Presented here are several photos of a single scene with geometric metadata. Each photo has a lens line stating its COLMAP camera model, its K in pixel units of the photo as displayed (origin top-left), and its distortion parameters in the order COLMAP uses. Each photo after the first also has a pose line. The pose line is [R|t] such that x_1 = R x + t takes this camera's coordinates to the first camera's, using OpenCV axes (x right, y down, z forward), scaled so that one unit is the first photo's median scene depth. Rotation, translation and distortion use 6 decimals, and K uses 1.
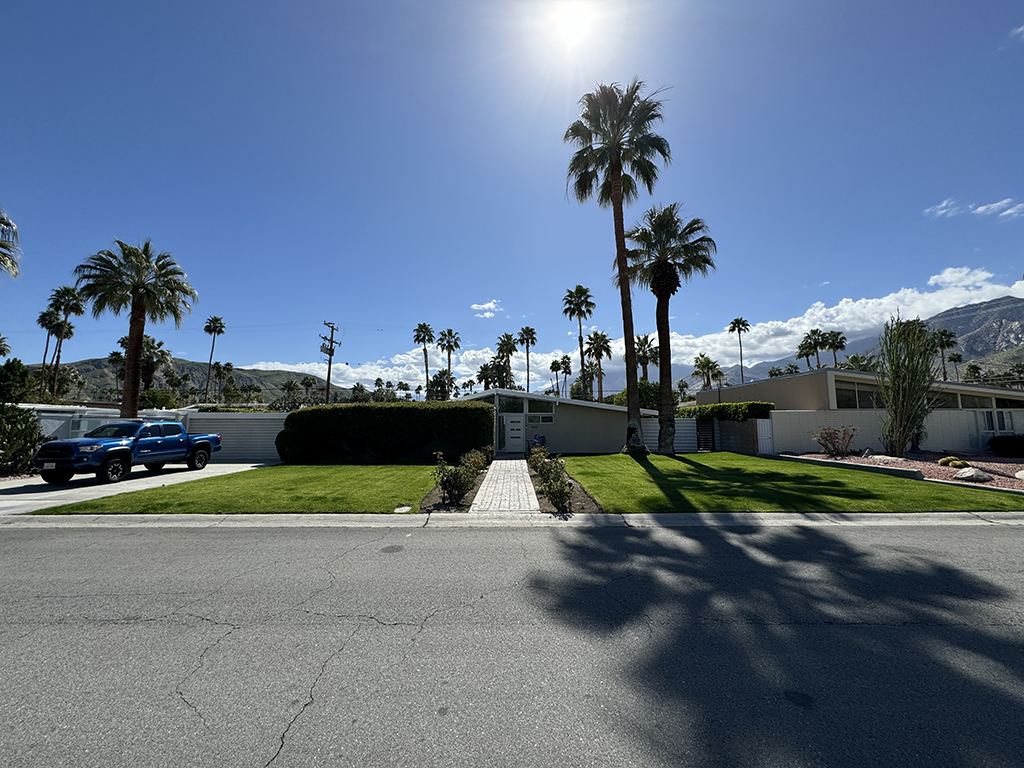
lens RADIAL K [[408.3, 0, 511.1], [0, 408.3, 383.2], [0, 0, 1]] dist [-0.000625, -0.000236]
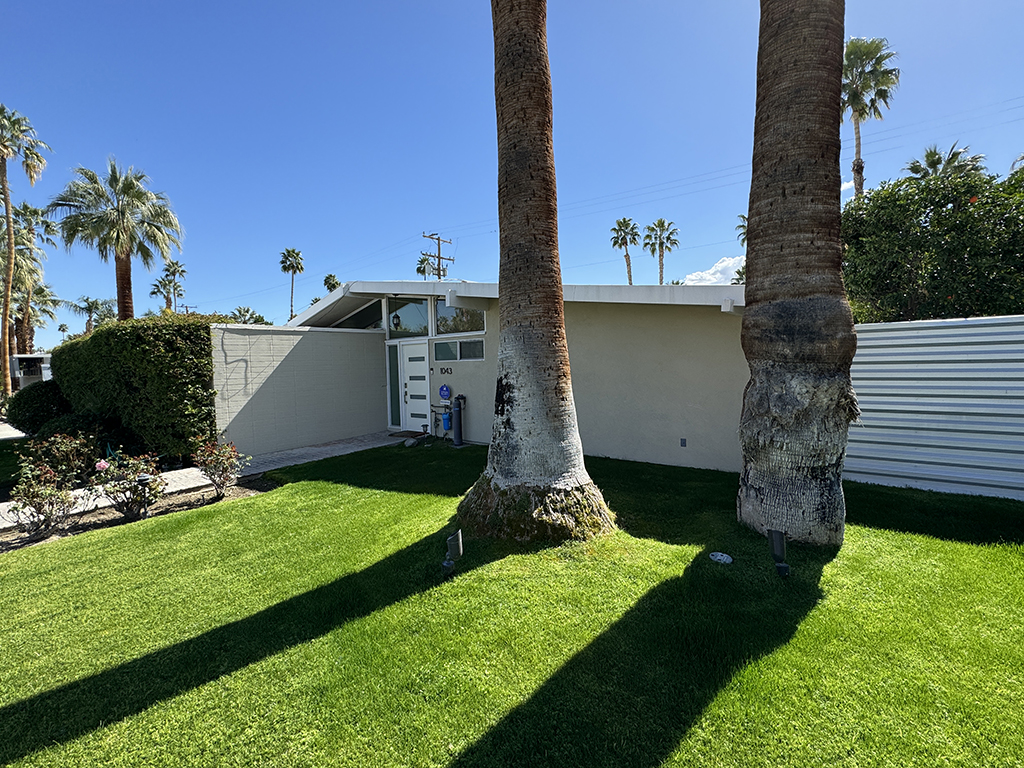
lens RADIAL K [[444.7, 0, 512.0], [0, 444.7, 384.0], [0, 0, 1]] dist [-0.000008, -0.000059]
pose [[0.791694, 0.007683, -0.610870, 0.135098], [0.090740, 0.987351, 0.130018, 0.026439], [0.604142, -0.158365, 0.780982, 0.266315]]
